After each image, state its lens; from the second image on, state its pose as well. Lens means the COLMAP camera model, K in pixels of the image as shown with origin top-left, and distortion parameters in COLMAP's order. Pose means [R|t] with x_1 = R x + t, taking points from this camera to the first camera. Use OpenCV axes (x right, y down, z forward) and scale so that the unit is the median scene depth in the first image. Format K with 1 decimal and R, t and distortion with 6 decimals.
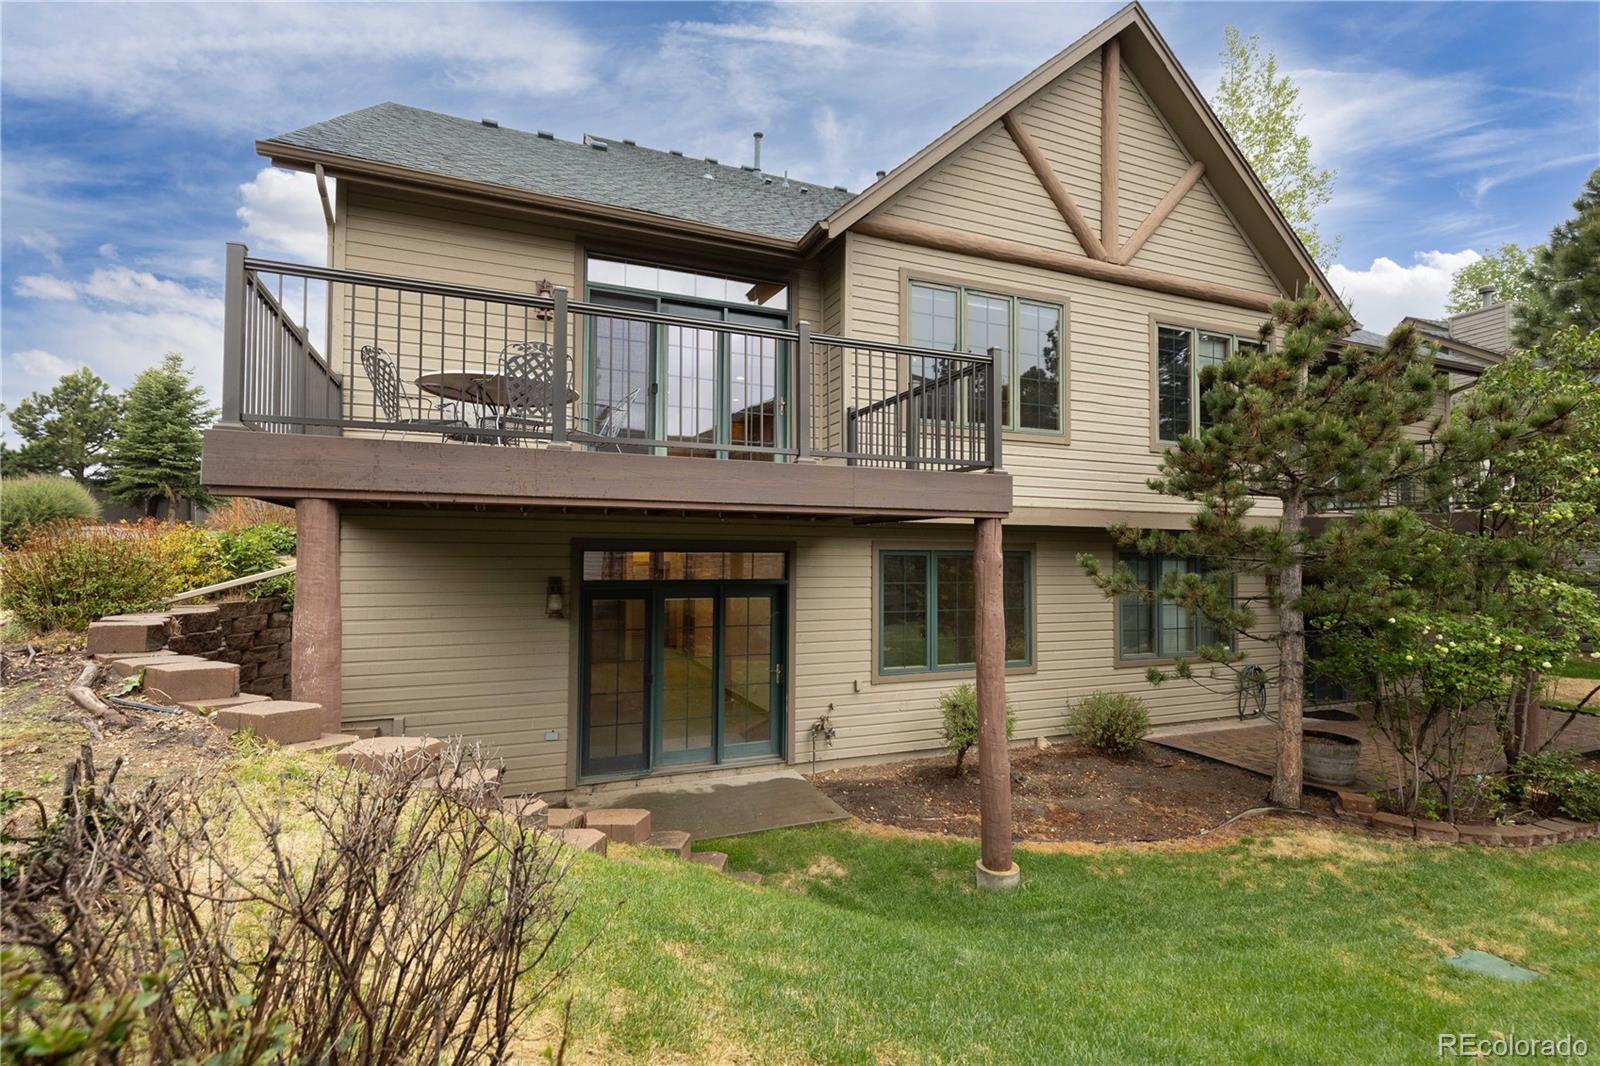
lens RADIAL K [[733.2, 0, 789.3], [0, 733.2, 525.7], [0, 0, 1]] dist [0.010493, -0.000881]
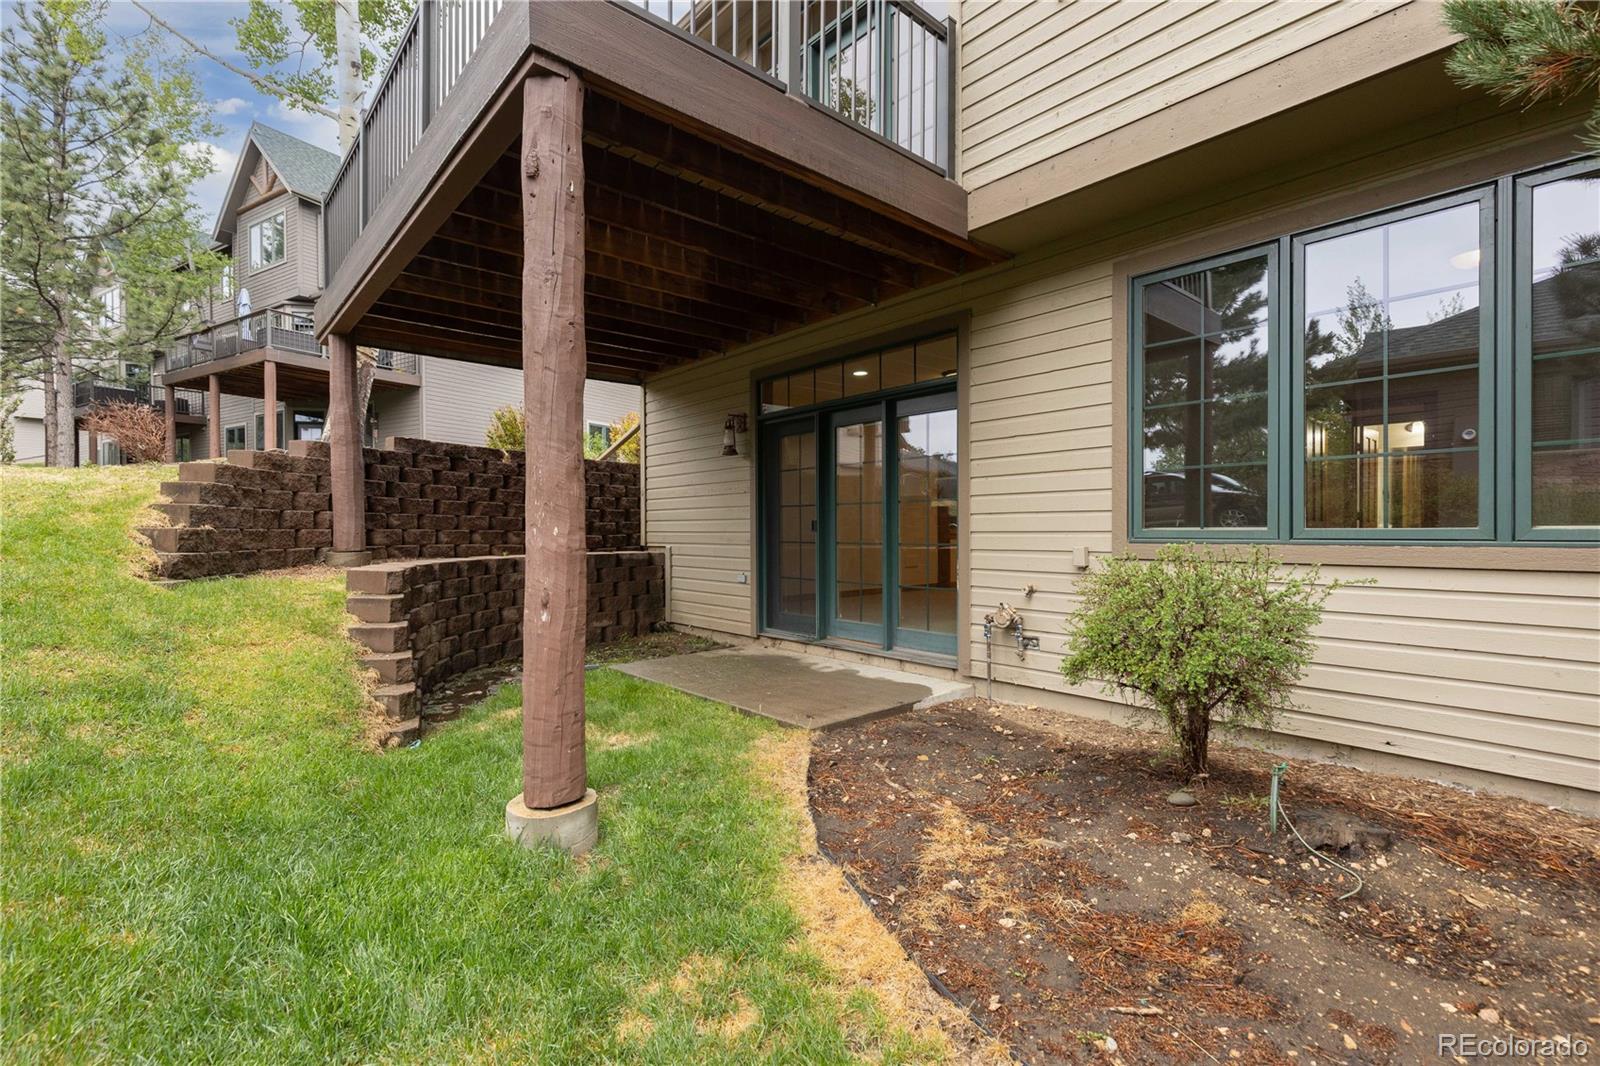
lens RADIAL K [[733.2, 0, 789.3], [0, 733.2, 525.7], [0, 0, 1]] dist [0.010493, -0.000881]
pose [[0.305038, -0.017624, -0.952177, 0.571883], [0.033380, 0.999412, -0.007805, 0.214542], [0.951755, -0.029403, 0.305447, 0.729954]]
